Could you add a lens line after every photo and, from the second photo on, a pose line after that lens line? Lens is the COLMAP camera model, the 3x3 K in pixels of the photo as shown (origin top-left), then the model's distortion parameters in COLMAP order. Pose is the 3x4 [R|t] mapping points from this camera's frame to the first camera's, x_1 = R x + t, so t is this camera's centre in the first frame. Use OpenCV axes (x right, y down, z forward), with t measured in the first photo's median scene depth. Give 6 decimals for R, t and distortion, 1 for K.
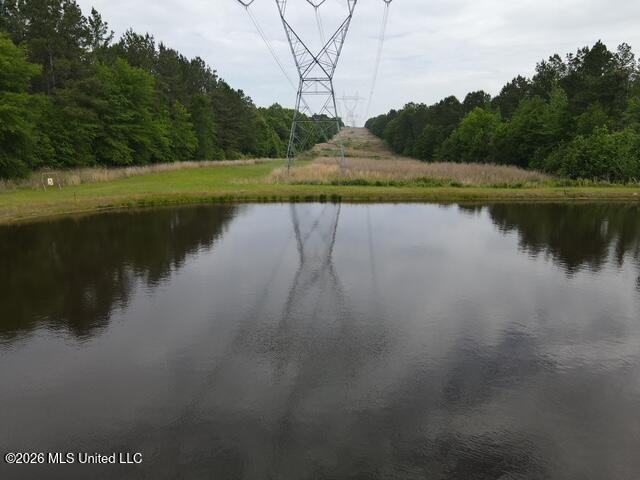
lens RADIAL K [[470.2, 0, 317.1], [0, 470.2, 241.0], [0, 0, 1]] dist [0.003680, 0.009892]
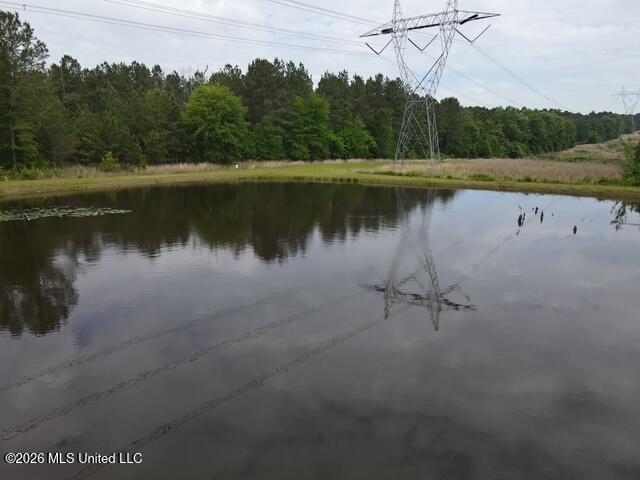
lens RADIAL K [[470.2, 0, 313.2], [0, 470.2, 239.7], [0, 0, 1]] dist [0.003680, 0.009892]
pose [[0.830802, 0.116735, -0.544189, 0.446644], [-0.117019, 0.992539, 0.034261, 0.042031], [0.544128, 0.035216, 0.838263, -0.267352]]
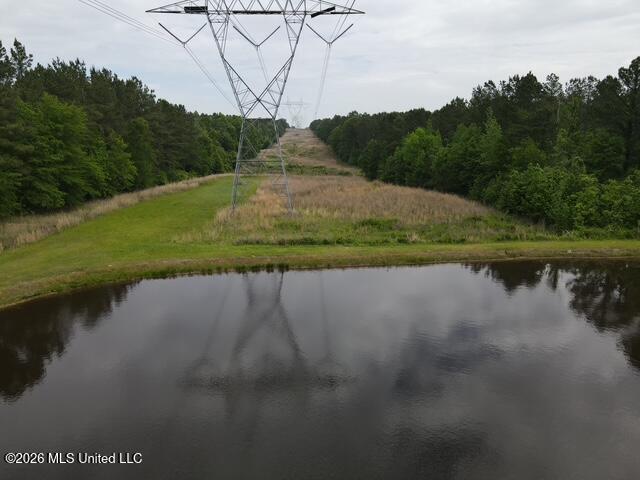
lens RADIAL K [[470.2, 0, 316.8], [0, 470.2, 239.8], [0, 0, 1]] dist [0.003680, 0.009892]
pose [[0.993675, -0.029172, 0.108442, 0.002766], [0.029126, 0.999574, 0.002009, -0.075178], [-0.108455, 0.001163, 0.994101, 0.011328]]
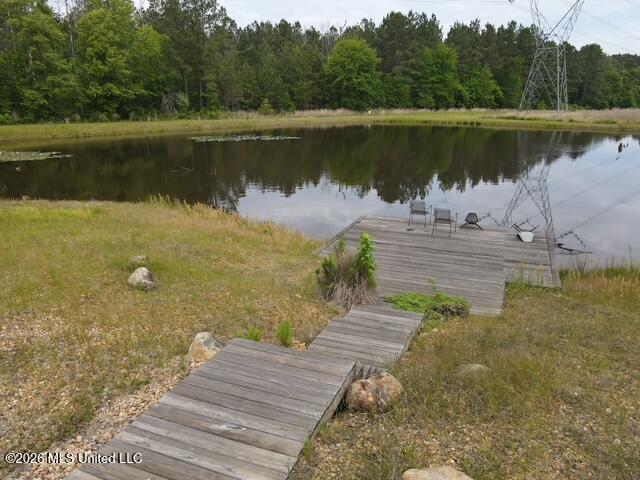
lens RADIAL K [[470.2, 0, 316.4], [0, 470.2, 242.2], [0, 0, 1]] dist [0.003680, 0.009892]
pose [[0.677762, 0.217140, -0.702488, 0.533816], [-0.150342, 0.976140, 0.156675, 0.091073], [0.719747, -0.000575, 0.694236, -0.412443]]
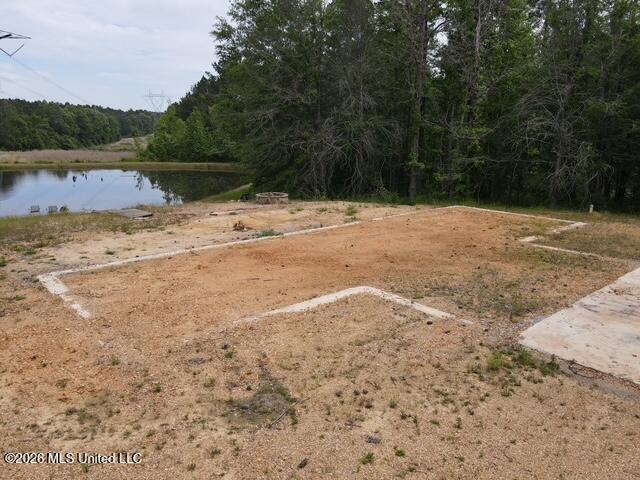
lens RADIAL K [[470.2, 0, 318.4], [0, 470.2, 239.9], [0, 0, 1]] dist [0.003680, 0.009892]
pose [[0.958507, -0.059713, 0.278745, 0.543332], [0.056430, 0.998210, 0.019796, 0.135526], [-0.279429, -0.003245, 0.960161, -0.717930]]
